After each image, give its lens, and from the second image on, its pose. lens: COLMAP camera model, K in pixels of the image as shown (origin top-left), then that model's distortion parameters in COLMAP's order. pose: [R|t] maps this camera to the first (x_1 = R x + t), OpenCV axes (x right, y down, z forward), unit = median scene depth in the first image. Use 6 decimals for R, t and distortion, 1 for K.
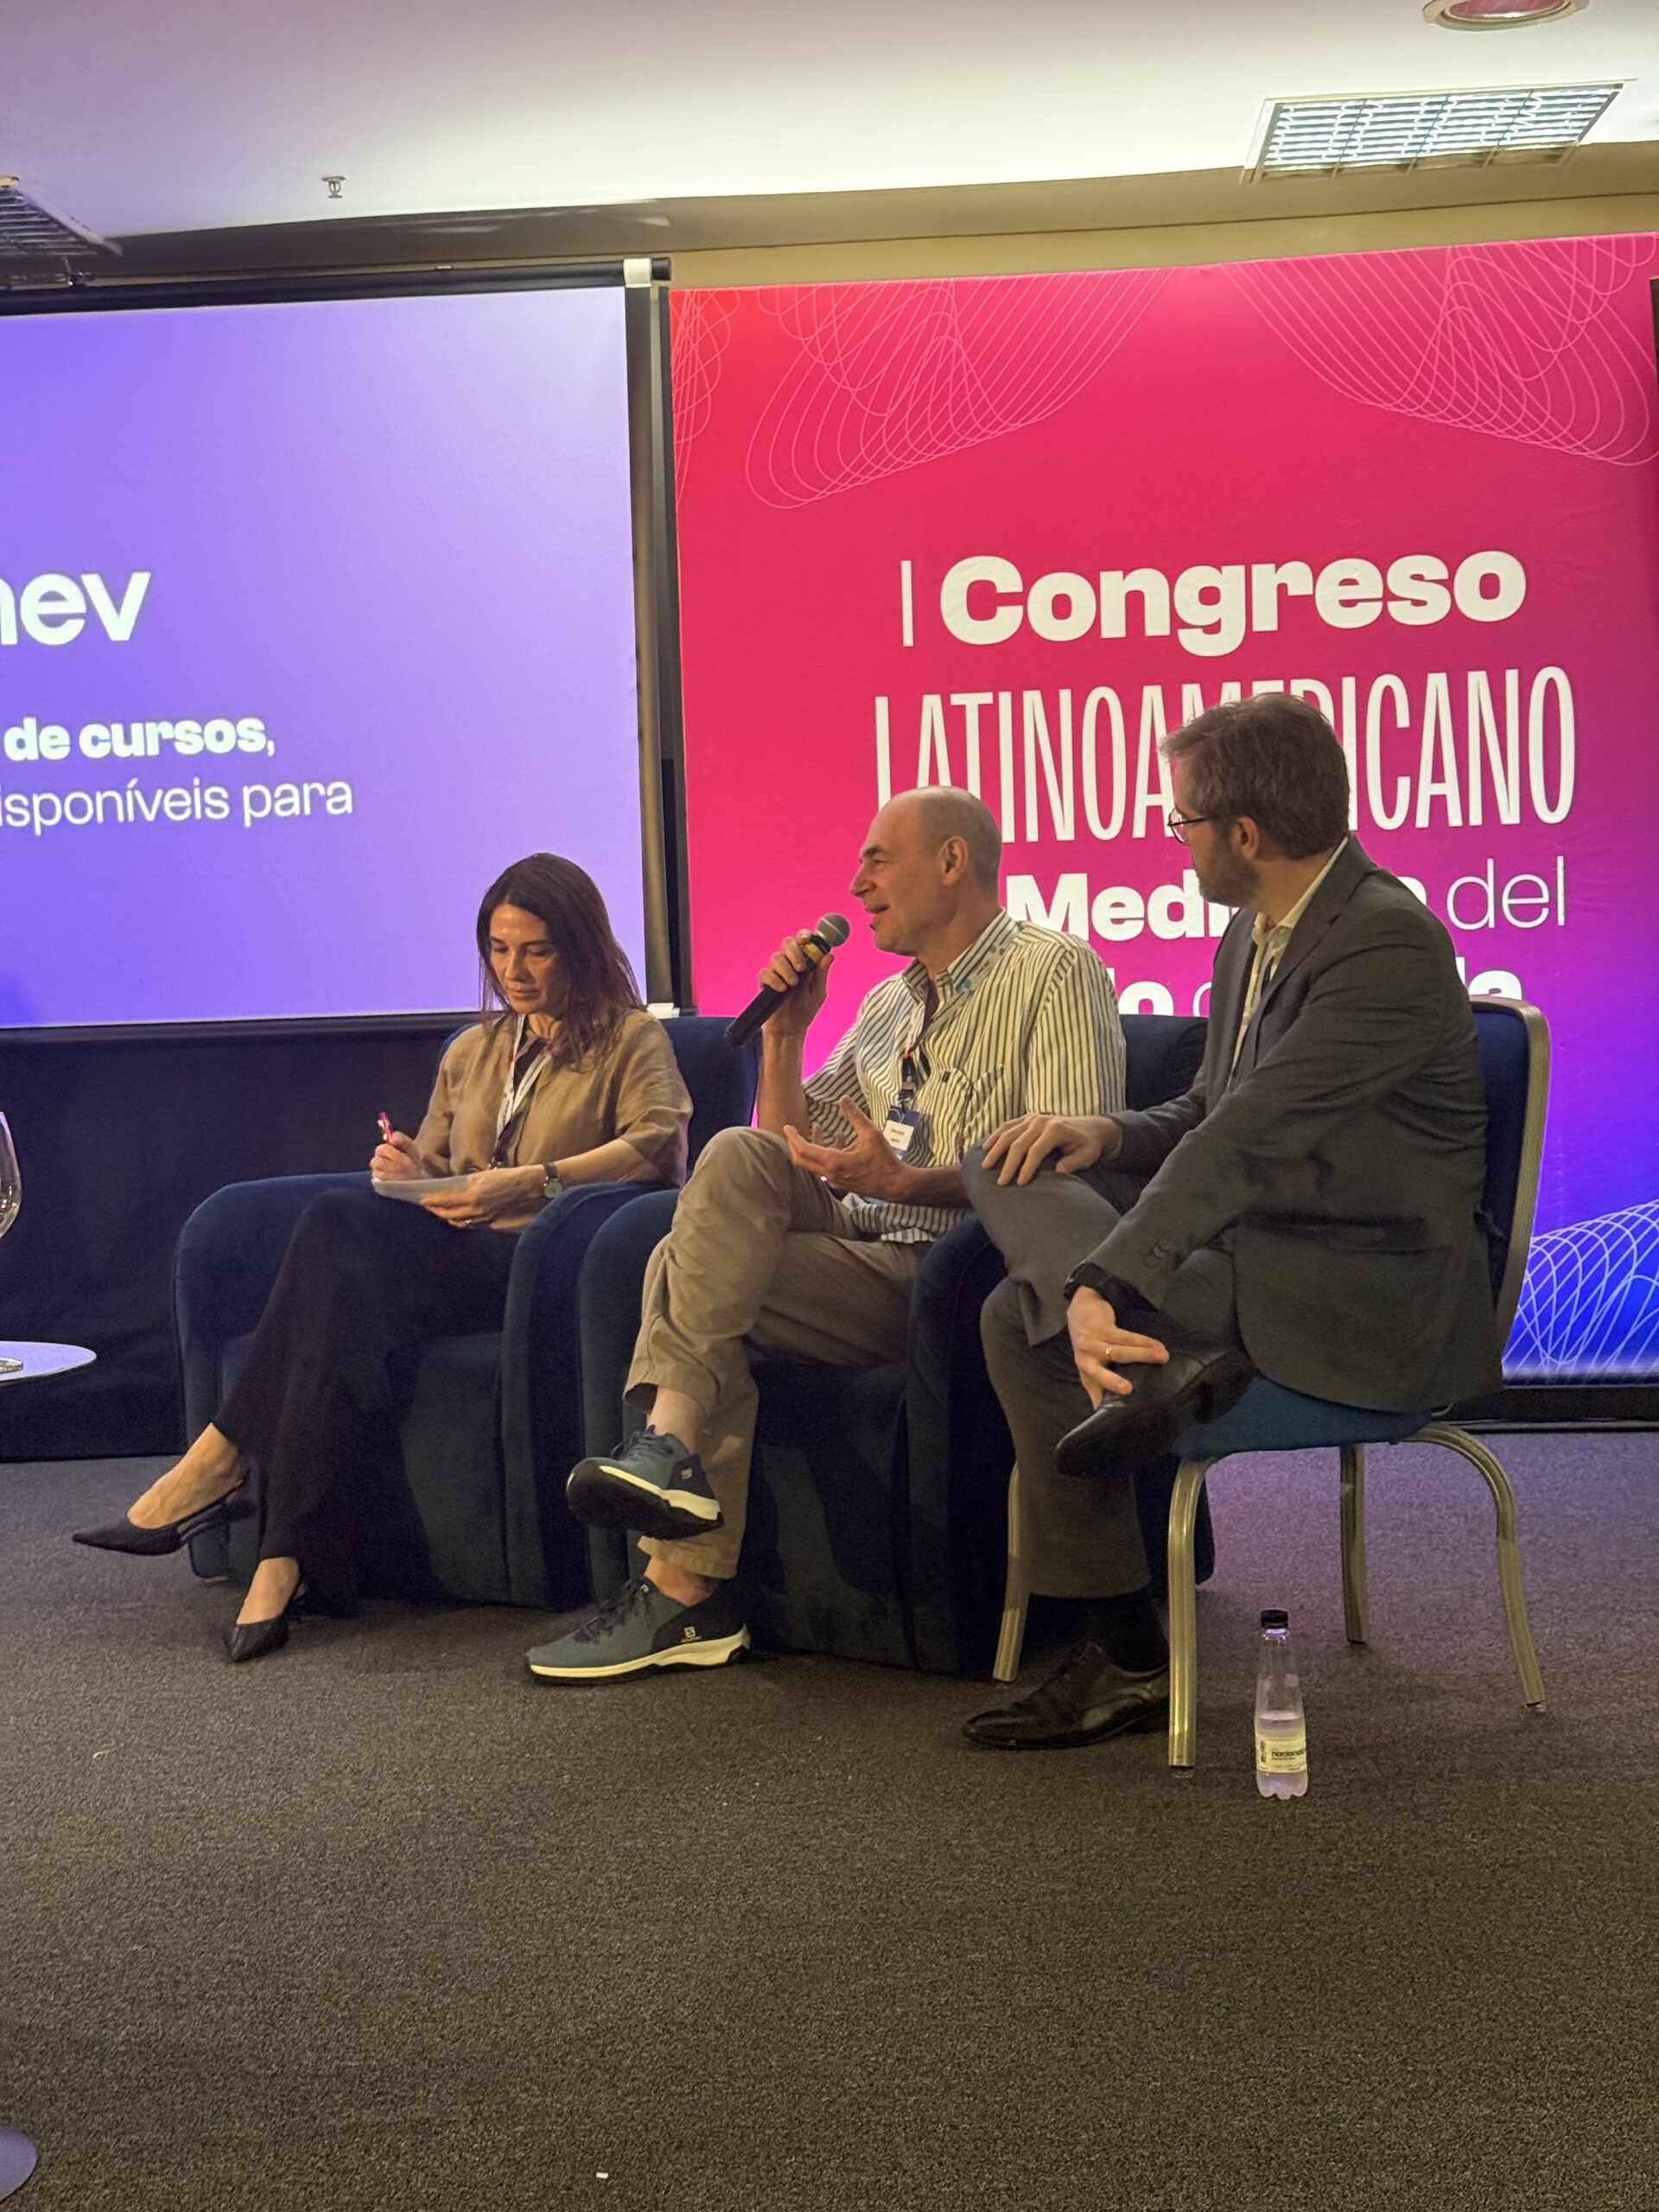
lens RADIAL K [[3087.2, 0, 829.9], [0, 3087.2, 1120.6], [0, 0, 1]] dist [0.175280, -0.300188]
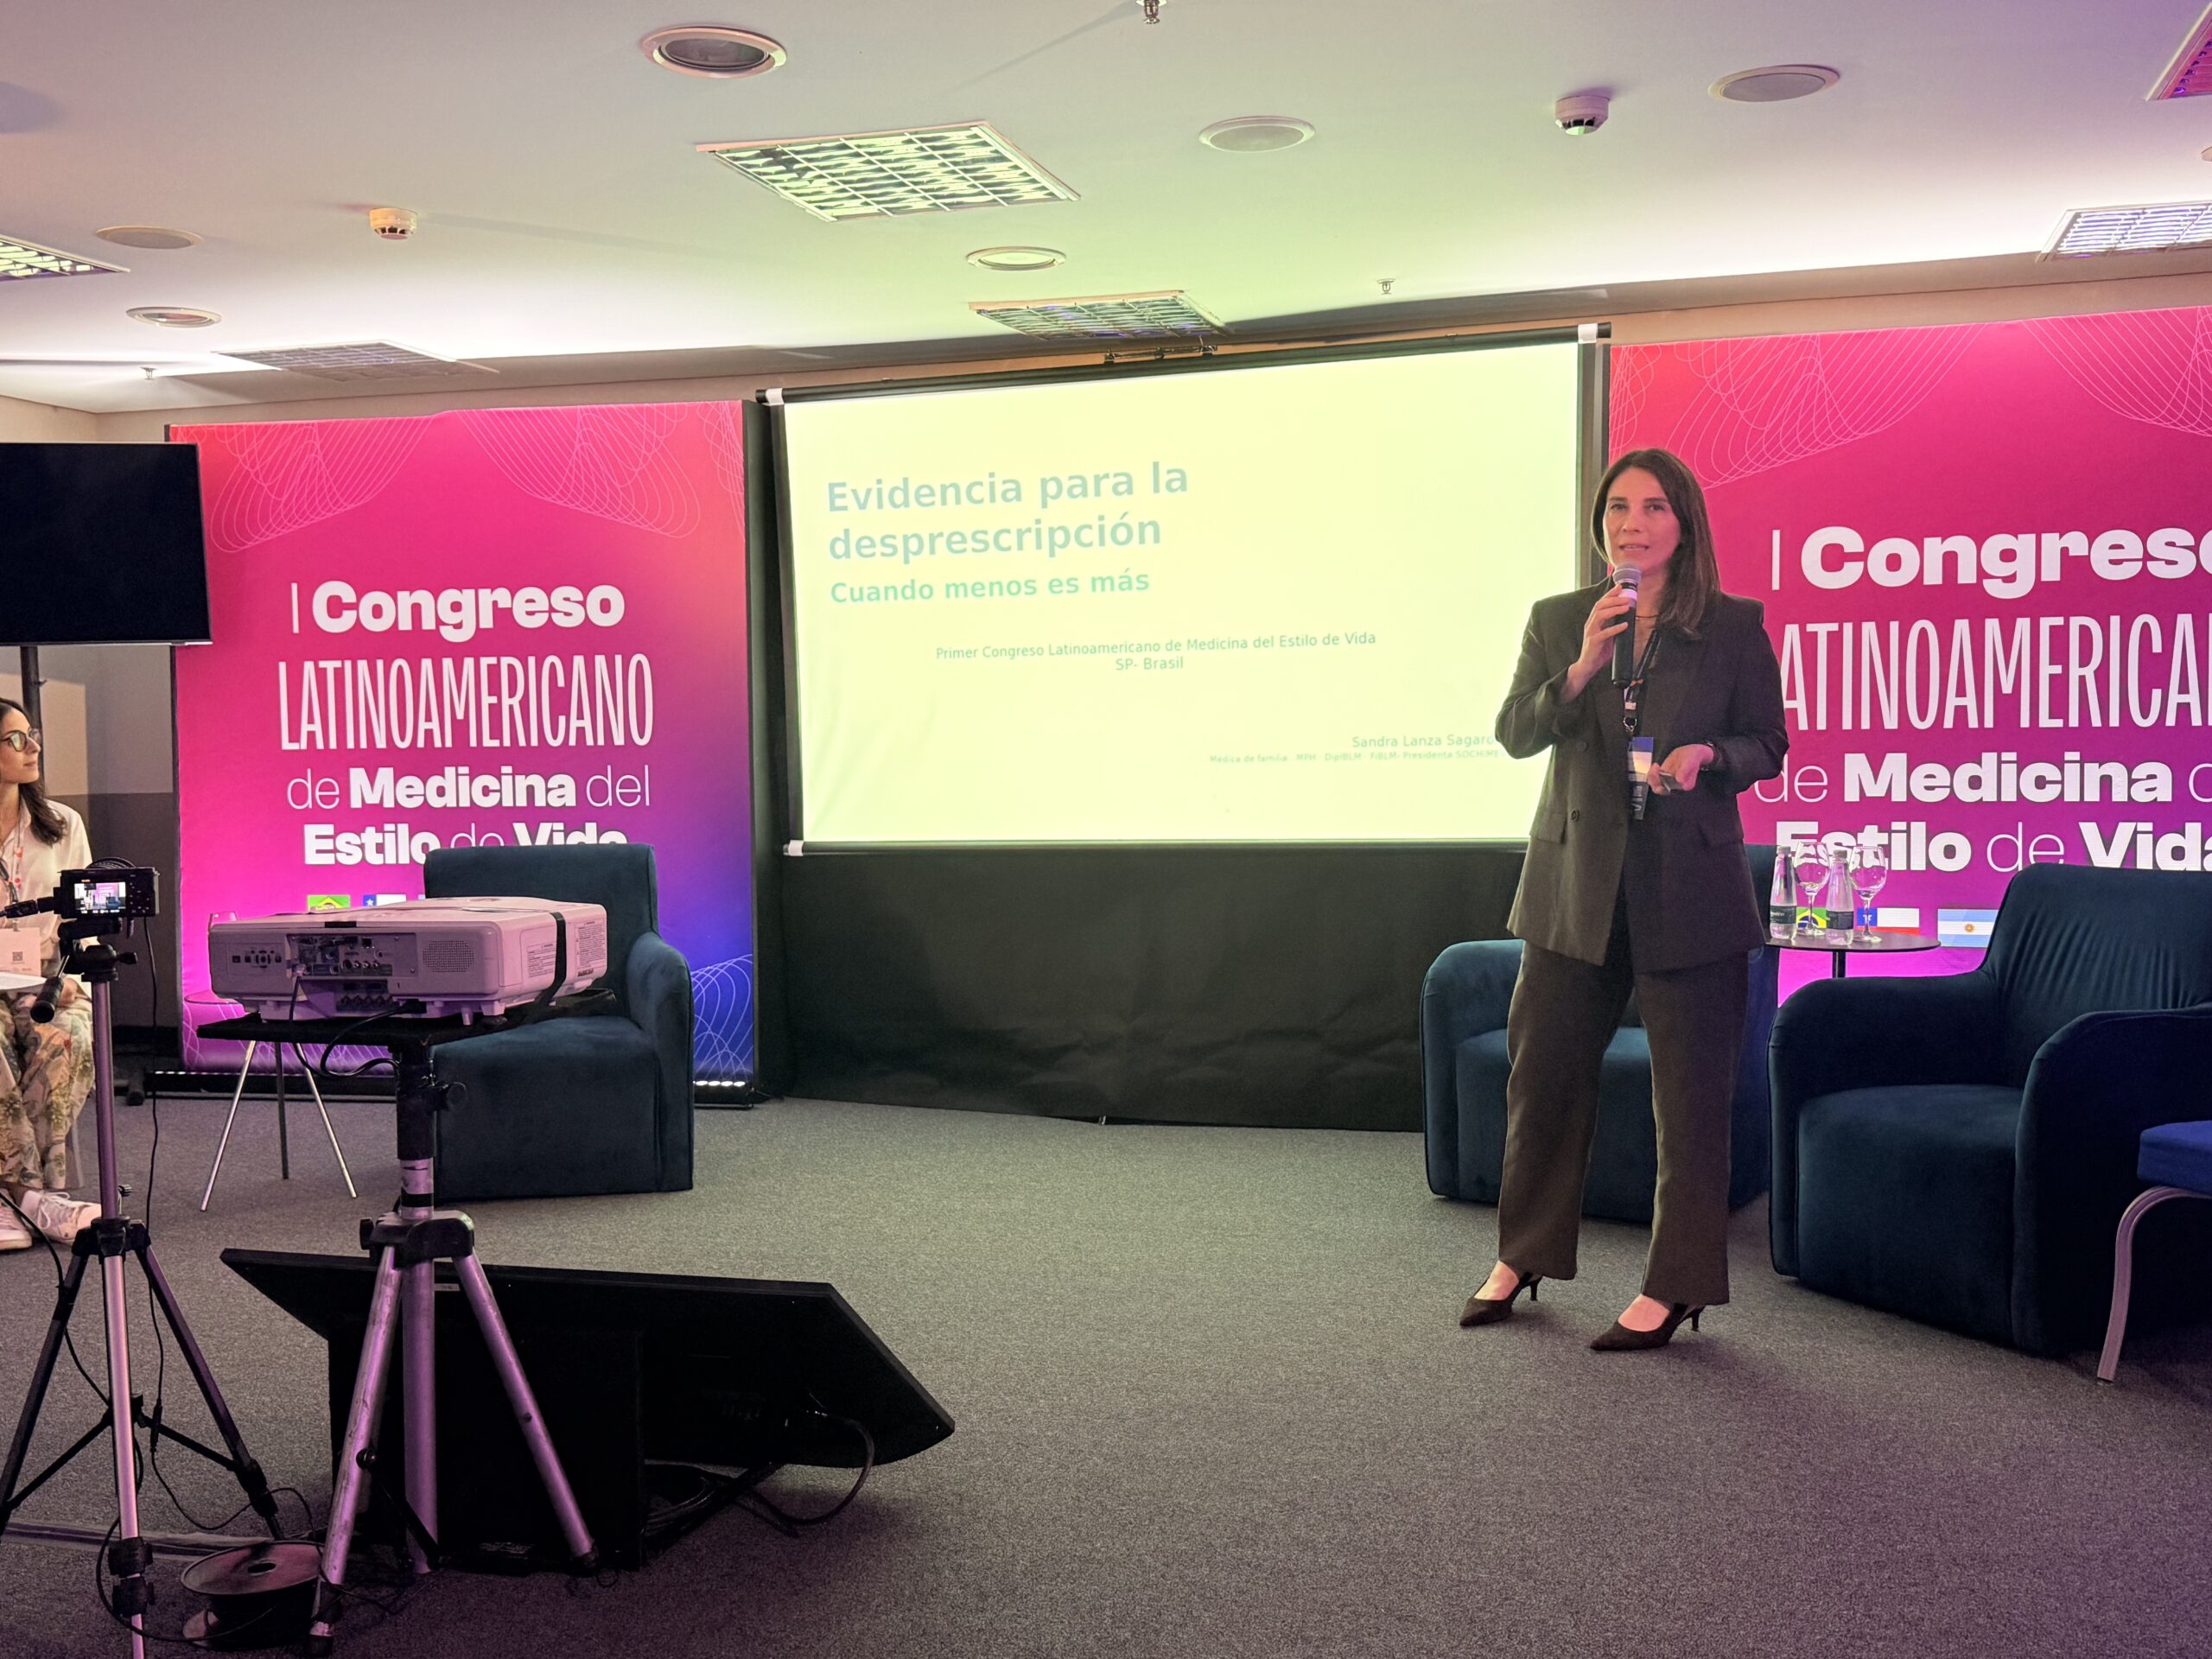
lens RADIAL K [[2171.9, 0, 1113.8], [0, 2171.9, 824.0], [0, 0, 1]] dist [0.215038, -0.510042]
pose [[0.976750, 0.030128, -0.212254, -0.053201], [-0.034856, 0.999220, -0.018566, -0.017389], [0.211529, 0.025532, 0.977038, -0.044736]]
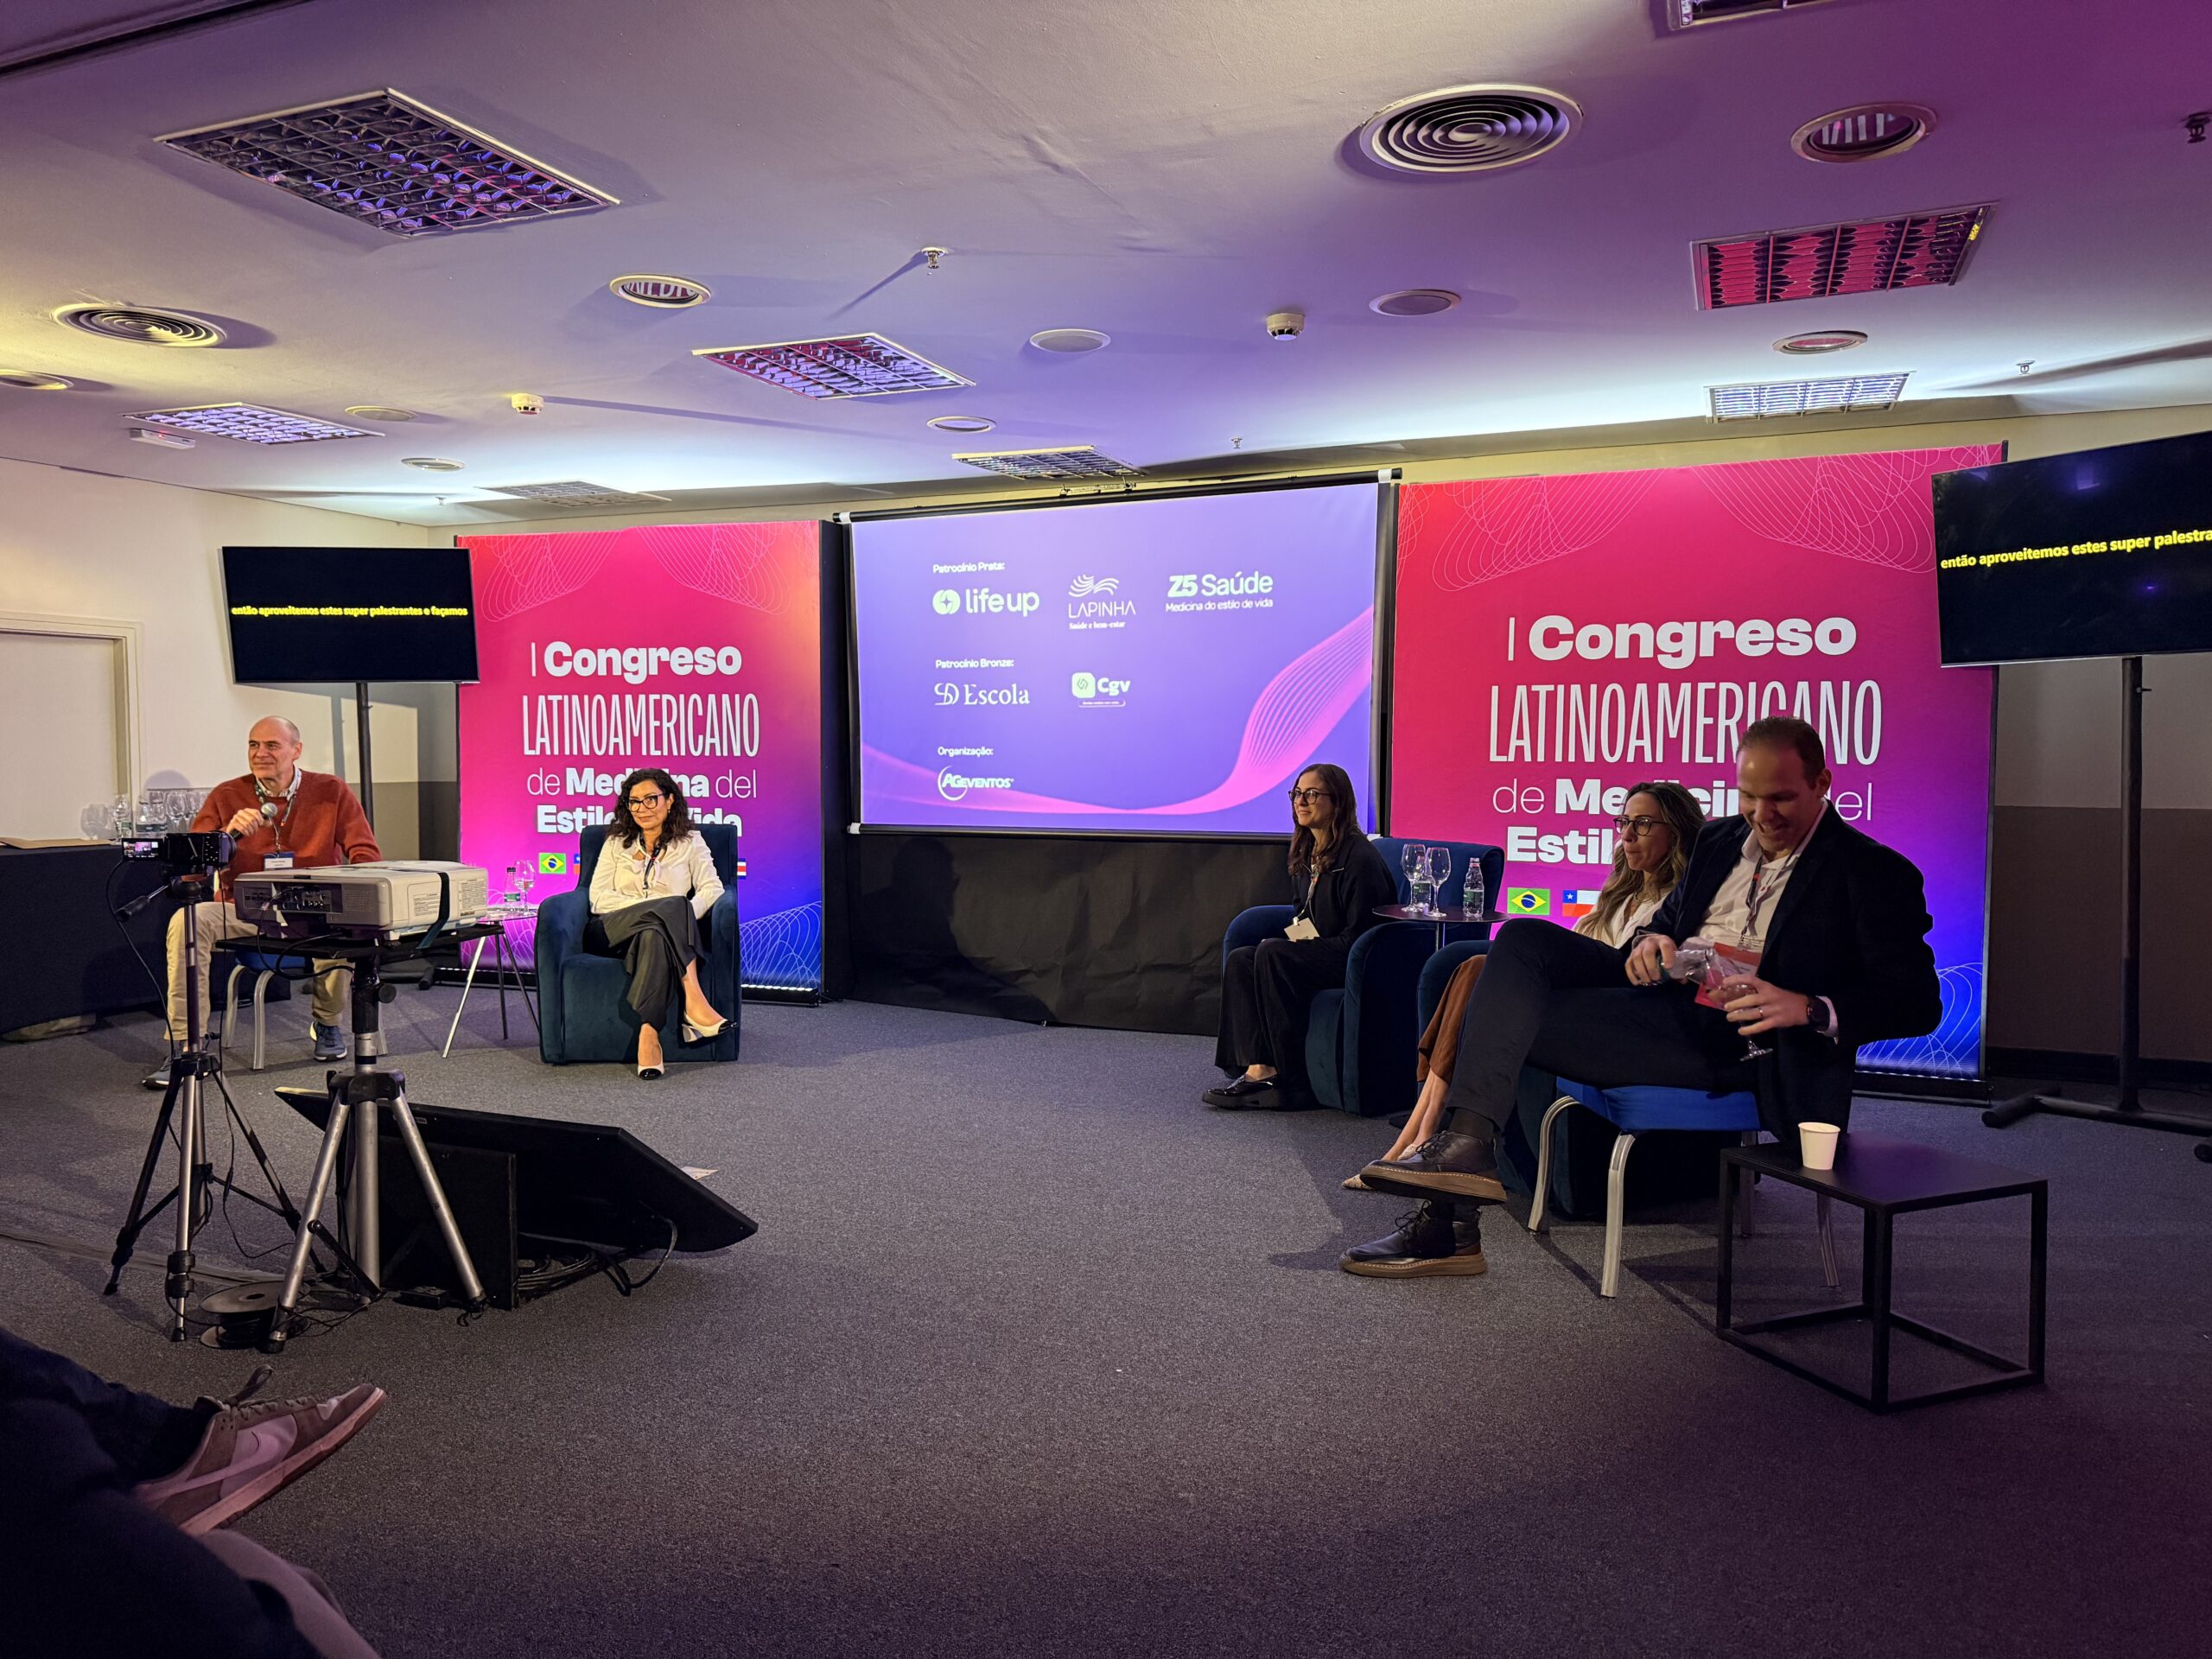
lens RADIAL K [[1539.9, 0, 1107.3], [0, 1539.9, 828.5], [0, 0, 1]] dist [0.191962, -0.435164]
pose [[0.948299, 0.054510, -0.312662, 0.098699], [-0.058286, 0.998296, -0.002735, -0.029005], [0.311981, 0.020817, 0.949860, -0.020079]]
